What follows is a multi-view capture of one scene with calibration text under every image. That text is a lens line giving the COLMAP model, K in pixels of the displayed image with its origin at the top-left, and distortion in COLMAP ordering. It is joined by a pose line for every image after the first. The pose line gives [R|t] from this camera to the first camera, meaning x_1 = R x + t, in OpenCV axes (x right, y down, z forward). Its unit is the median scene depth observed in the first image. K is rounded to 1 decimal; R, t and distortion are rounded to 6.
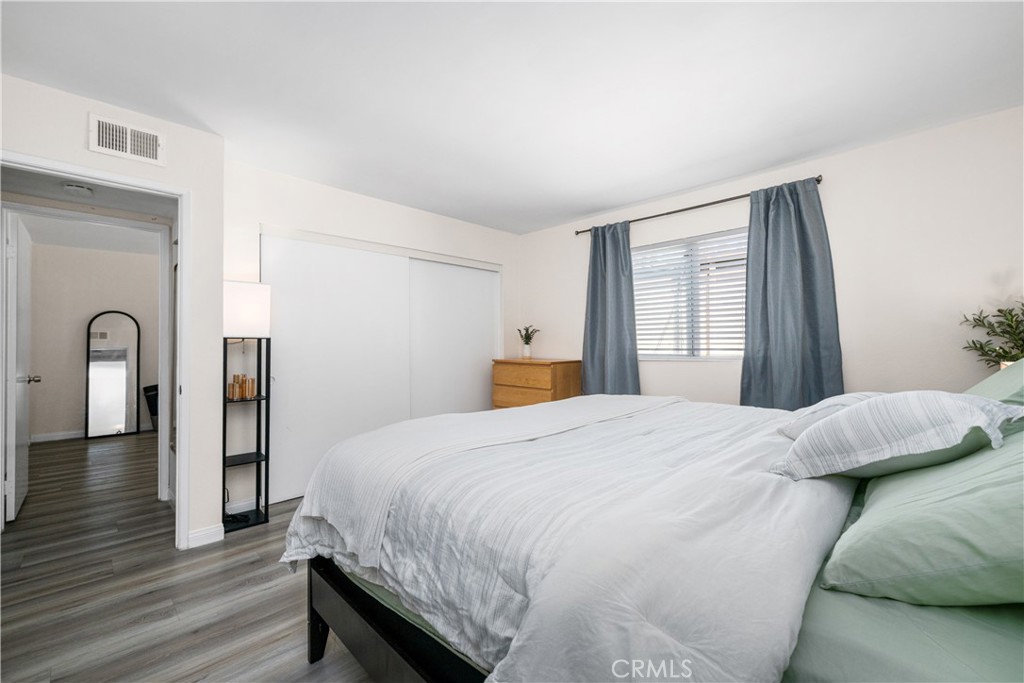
lens RADIAL K [[413.6, 0, 518.0], [0, 413.6, 338.6], [0, 0, 1]] dist [-0.001332, 0.000620]
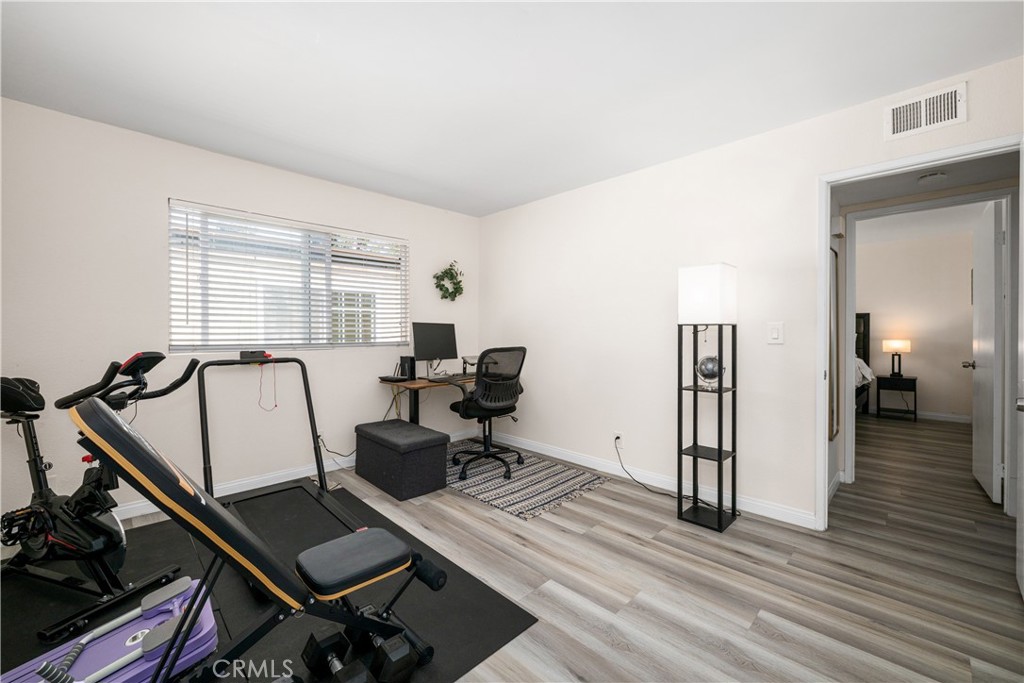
lens RADIAL K [[413.6, 0, 519.5], [0, 413.6, 334.8], [0, 0, 1]] dist [-0.001332, 0.000620]
pose [[0.001348, -0.002896, 0.999995, -1.739798], [-0.004542, 0.999985, 0.002902, 0.022598], [-0.999989, -0.004546, 0.001334, 1.670507]]
